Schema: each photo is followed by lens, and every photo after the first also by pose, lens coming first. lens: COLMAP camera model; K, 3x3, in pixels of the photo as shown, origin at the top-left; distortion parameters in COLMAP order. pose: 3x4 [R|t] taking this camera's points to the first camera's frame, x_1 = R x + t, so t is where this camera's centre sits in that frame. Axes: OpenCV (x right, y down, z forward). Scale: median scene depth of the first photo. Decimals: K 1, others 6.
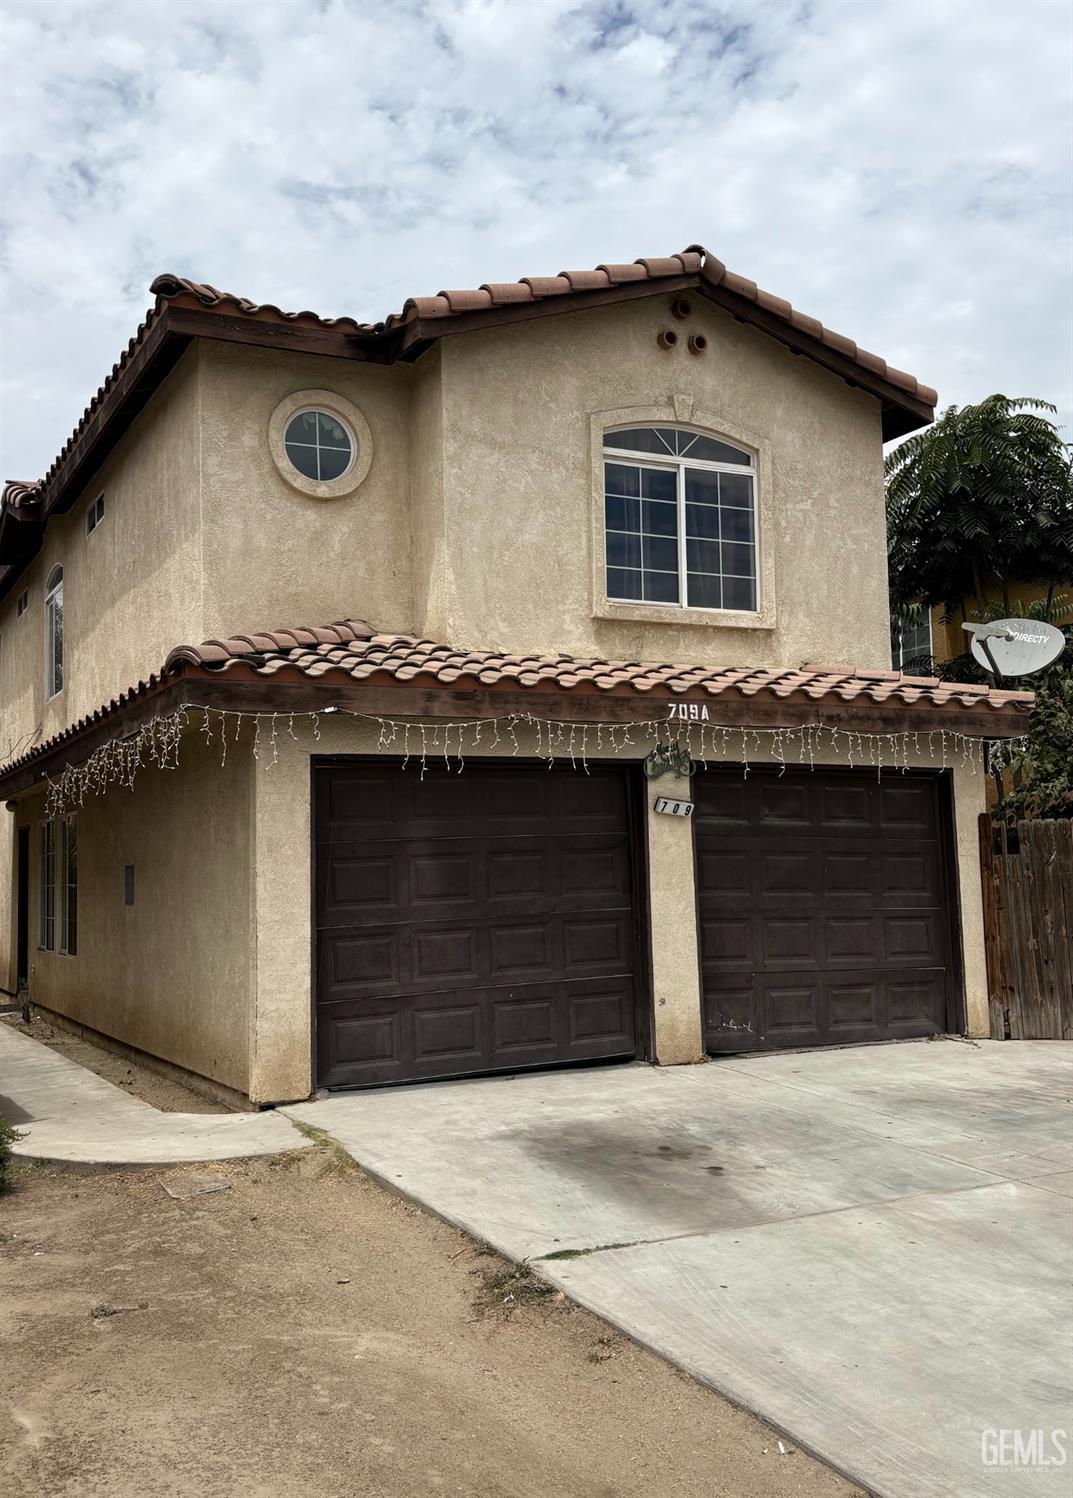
lens RADIAL K [[1429.3, 0, 534.5], [0, 1429.3, 752.6], [0, 0, 1]] dist [-0.003379, 0.000000]
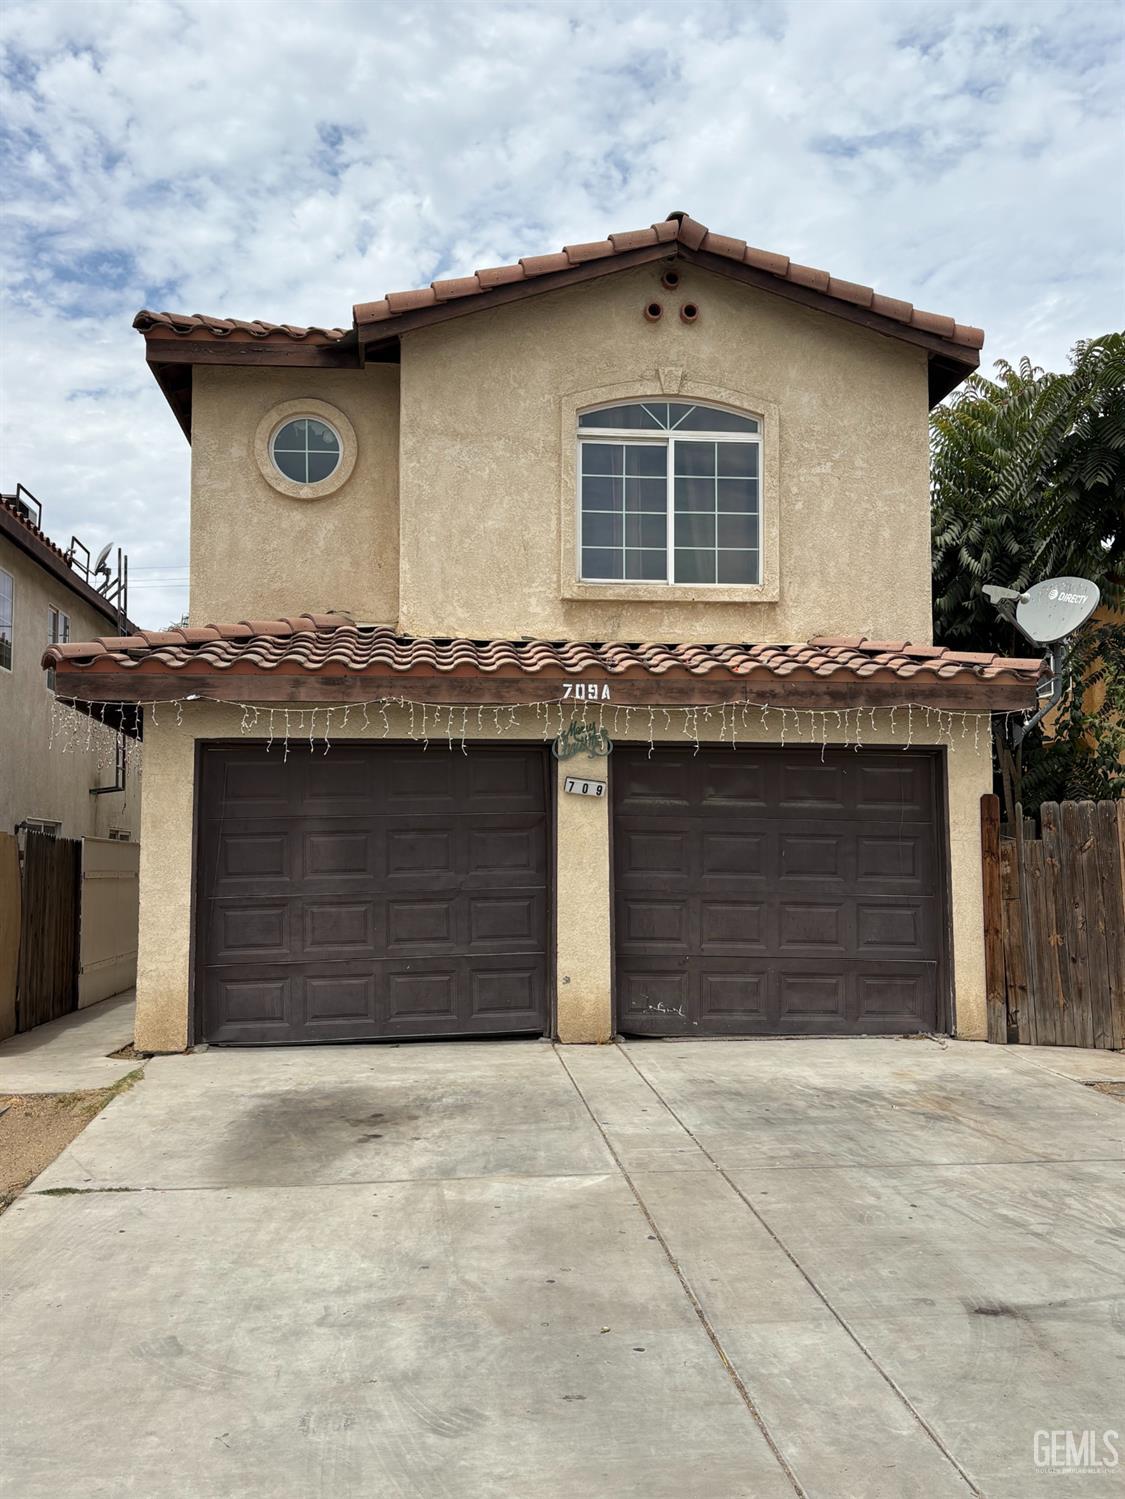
lens RADIAL K [[1450.8, 0, 555.7], [0, 1450.8, 734.6], [0, 0, 1]] dist [0.027868, 0.000000]
pose [[0.939154, -0.011108, -0.343318, 0.401853], [0.012751, 0.999916, 0.002529, -0.001293], [0.343261, -0.006752, 0.939216, 0.036065]]
